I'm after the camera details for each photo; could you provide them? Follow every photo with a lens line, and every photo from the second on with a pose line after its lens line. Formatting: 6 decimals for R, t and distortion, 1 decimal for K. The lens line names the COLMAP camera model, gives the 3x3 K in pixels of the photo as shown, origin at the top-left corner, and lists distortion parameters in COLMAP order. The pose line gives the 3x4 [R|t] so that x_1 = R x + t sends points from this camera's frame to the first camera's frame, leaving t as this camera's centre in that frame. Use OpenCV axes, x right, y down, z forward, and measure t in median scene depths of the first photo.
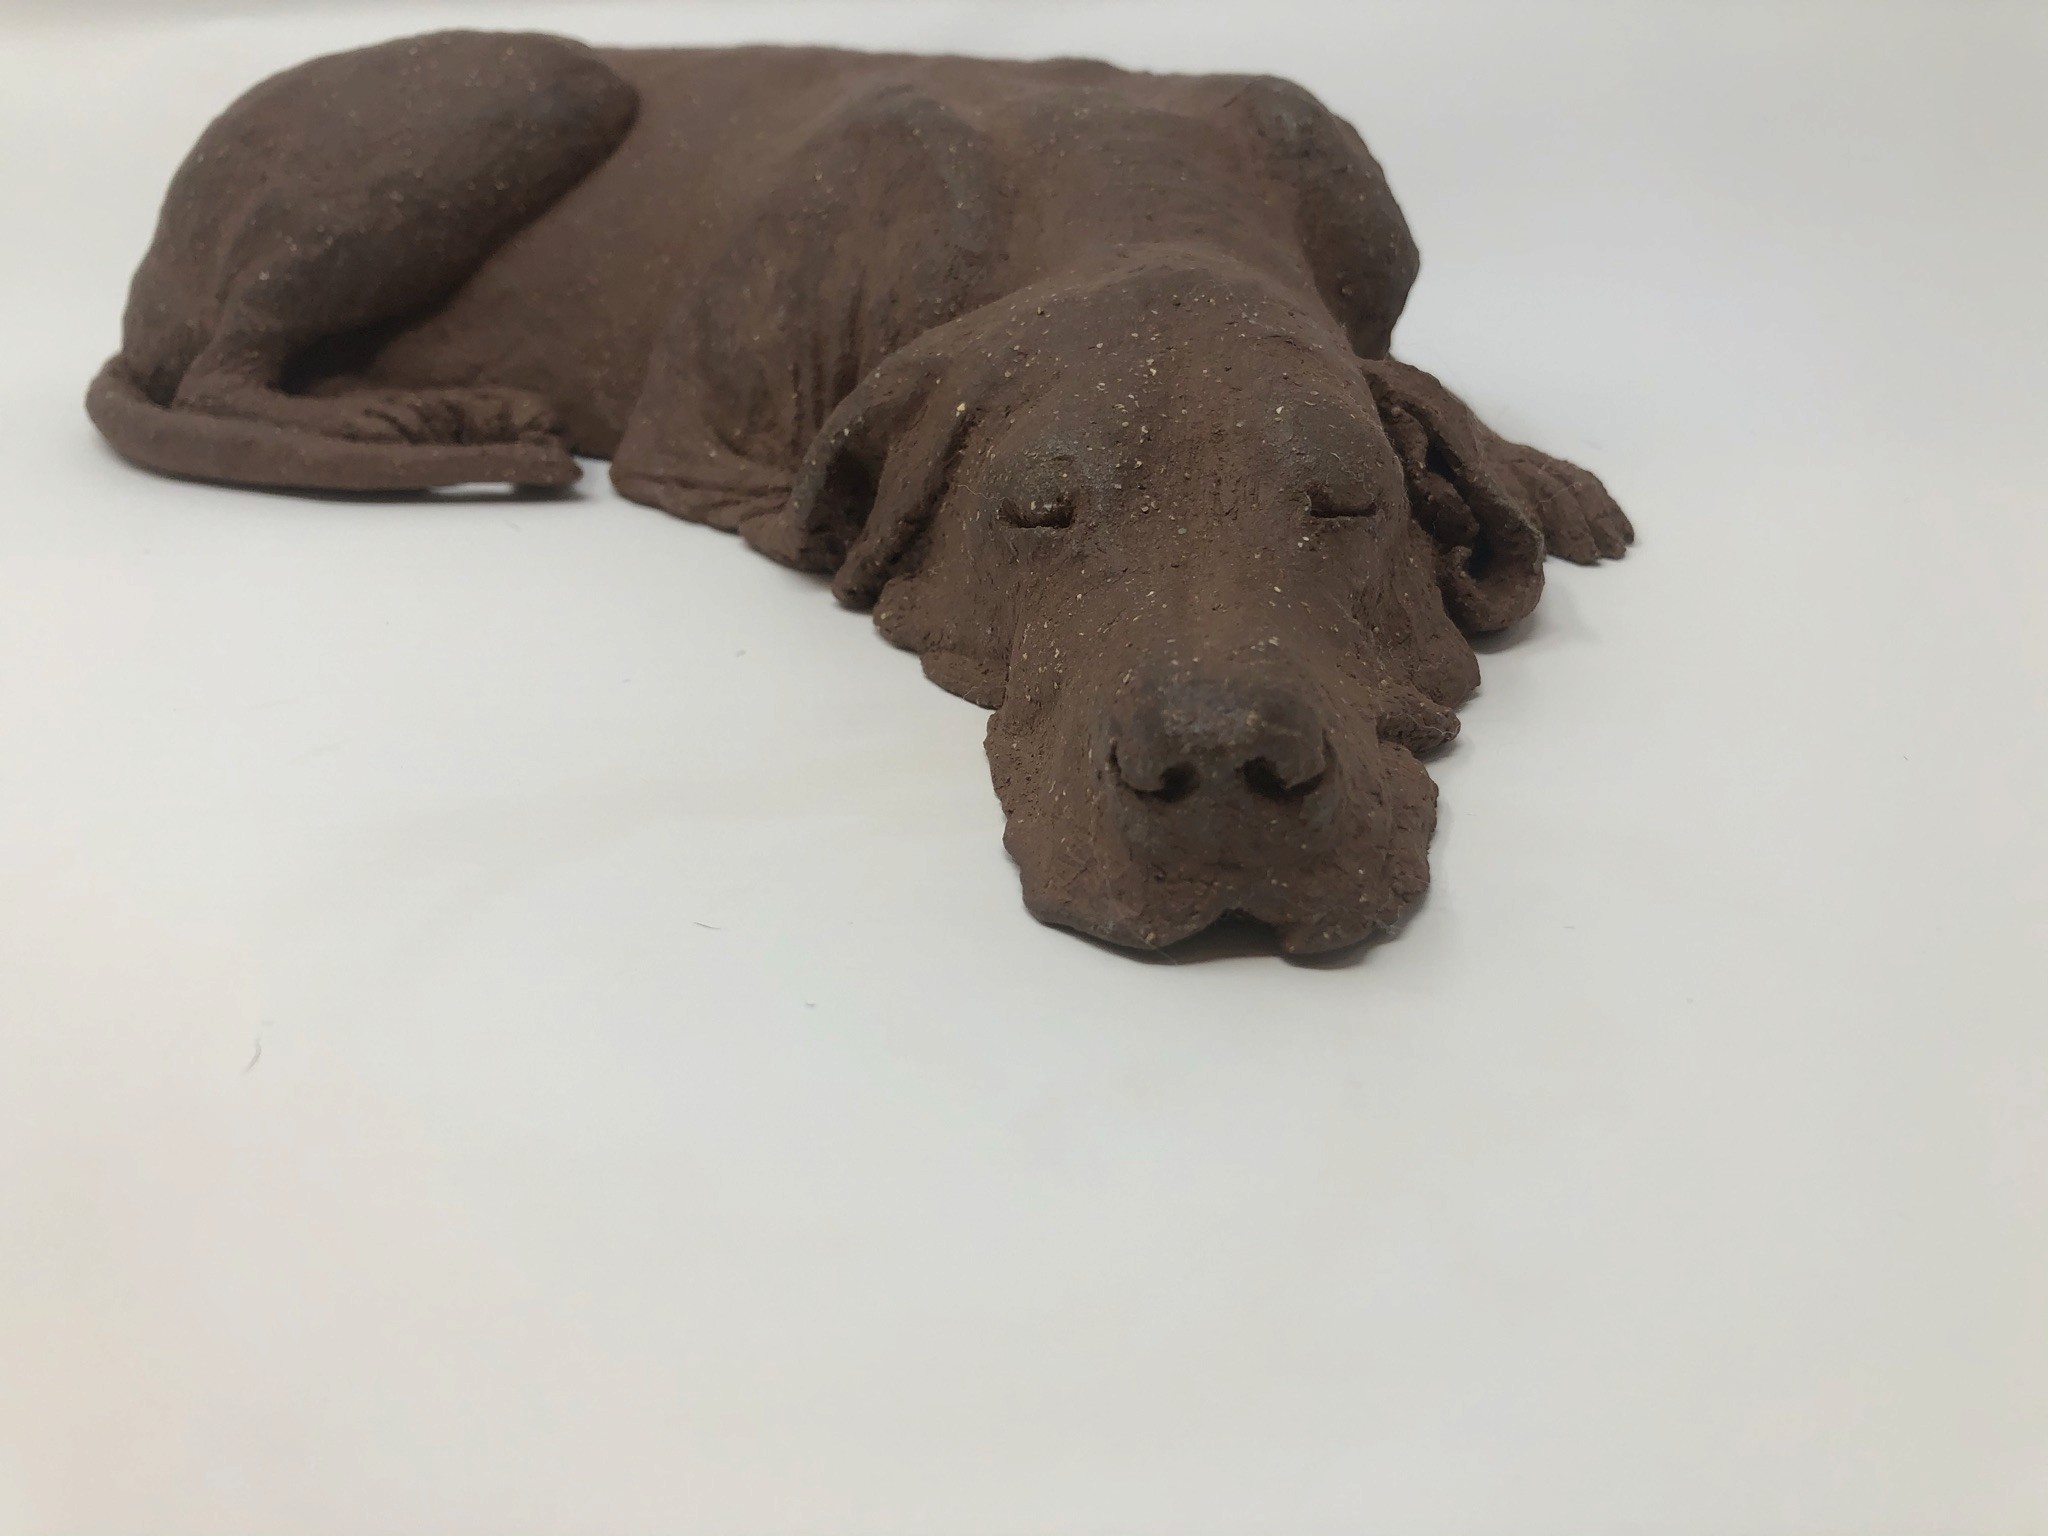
lens RADIAL K [[1709.8, 0, 1024.0], [0, 1709.8, 768.0], [0, 0, 1]] dist [0.027384, -0.092084]
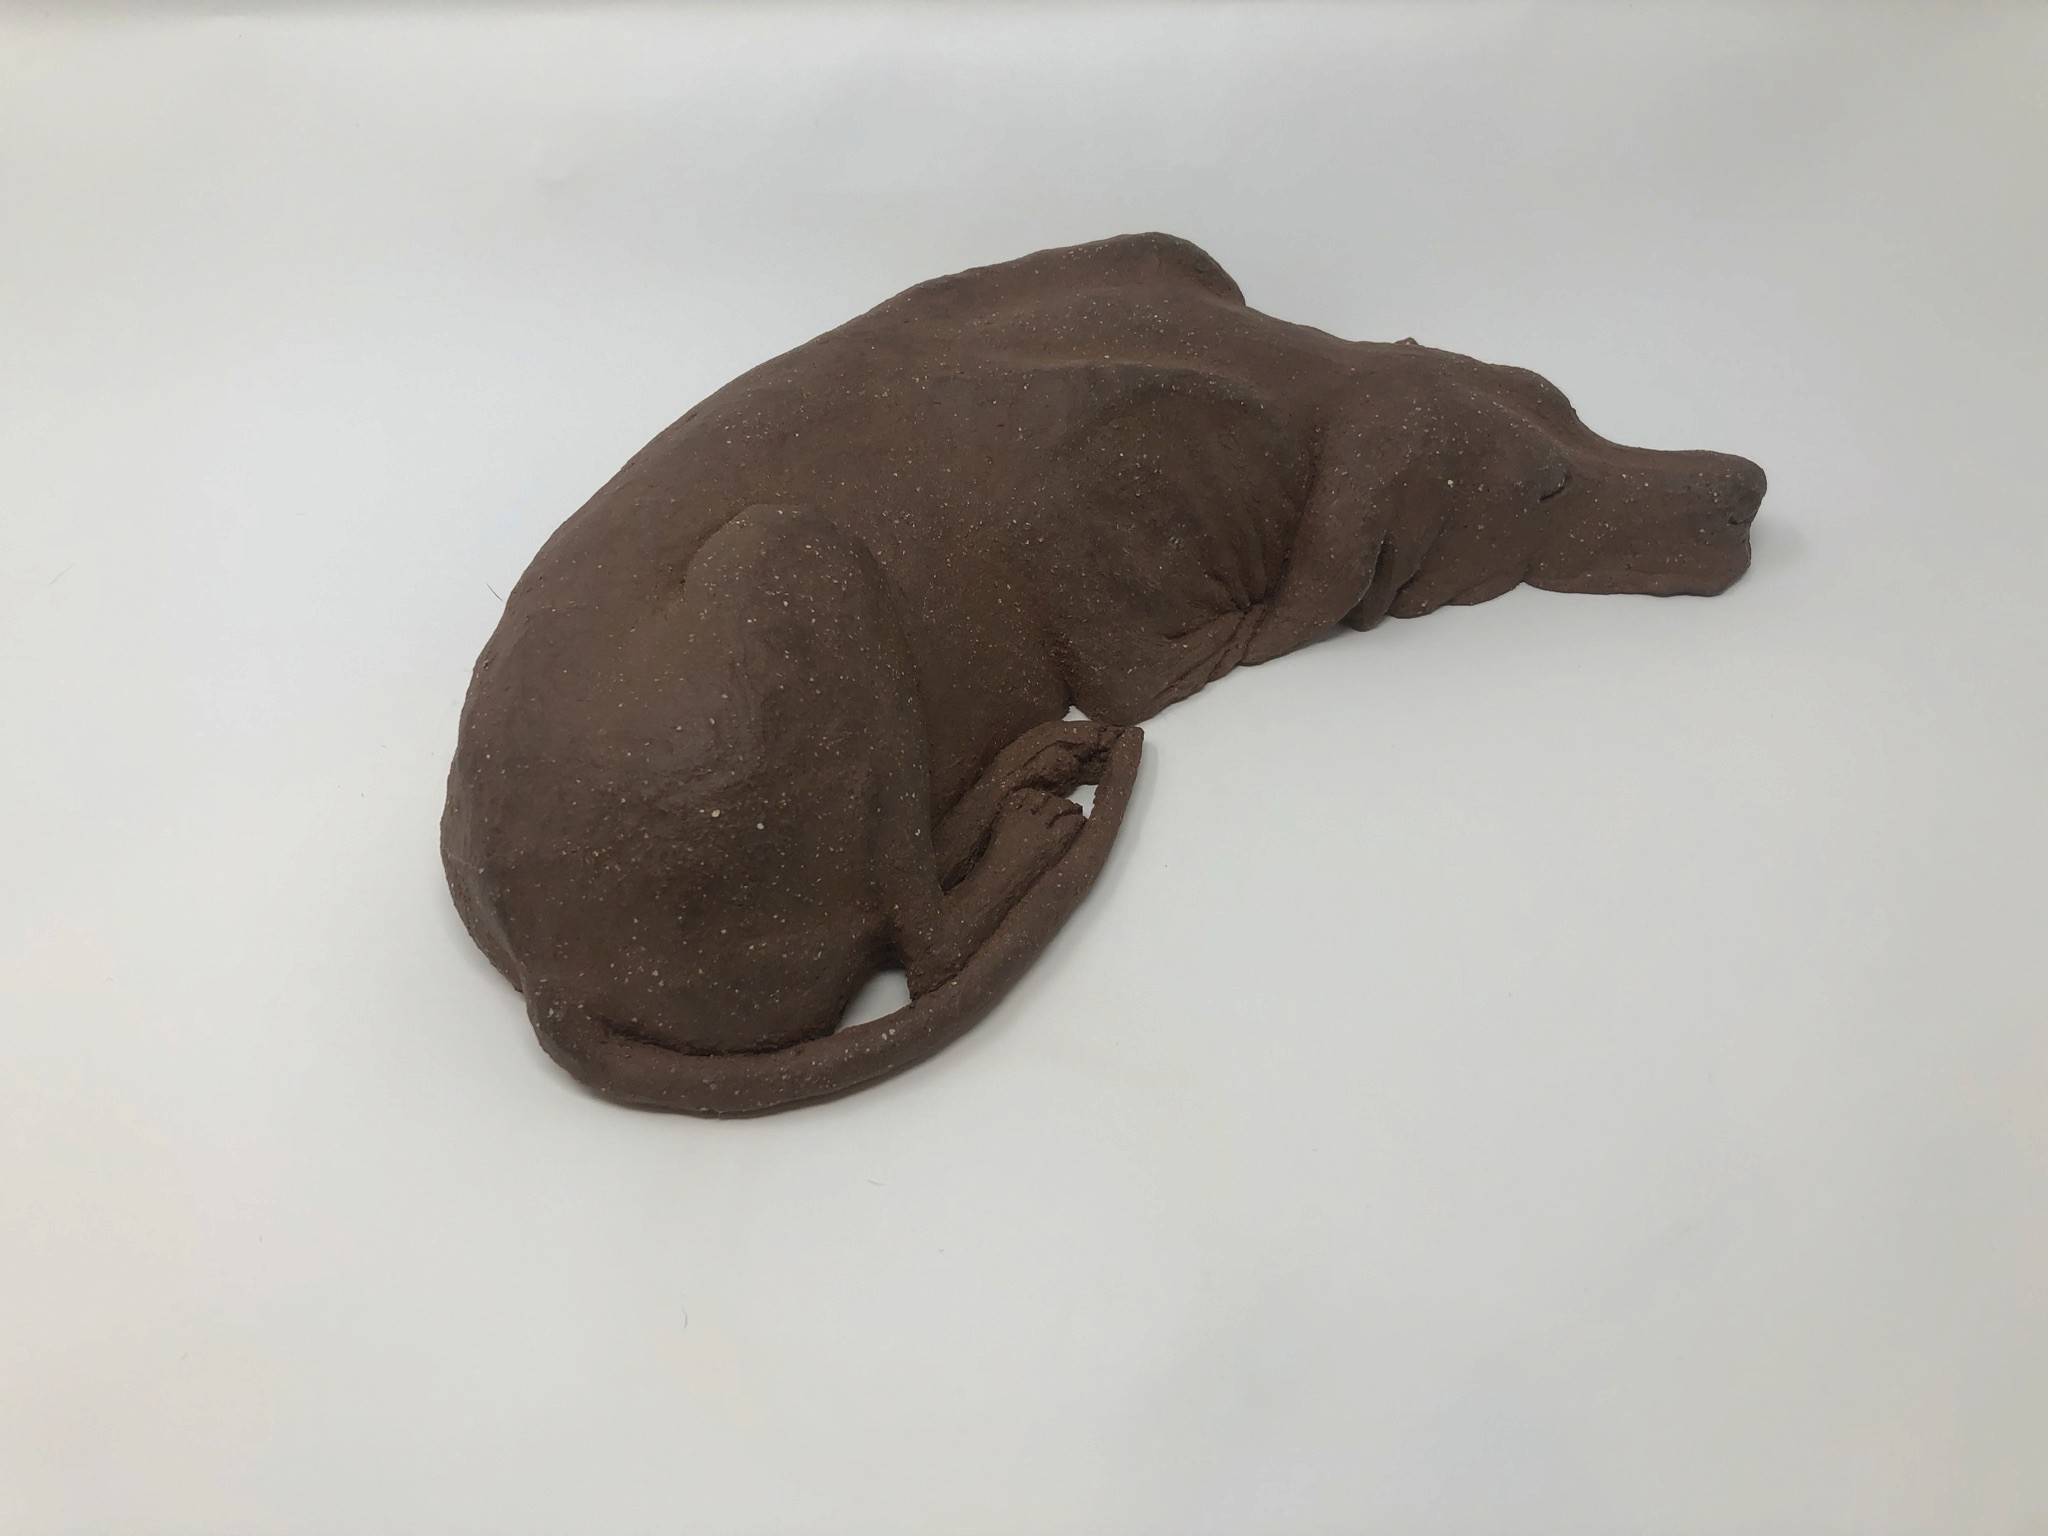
lens RADIAL K [[1651.2, 0, 1015.4], [0, 1651.2, 804.0], [0, 0, 1]] dist [0.066113, -0.210531]
pose [[0.186684, -0.718879, 0.669598, -1.318355], [0.462699, 0.665591, 0.585576, -1.041147], [-0.866637, 0.200505, 0.456880, 0.534581]]
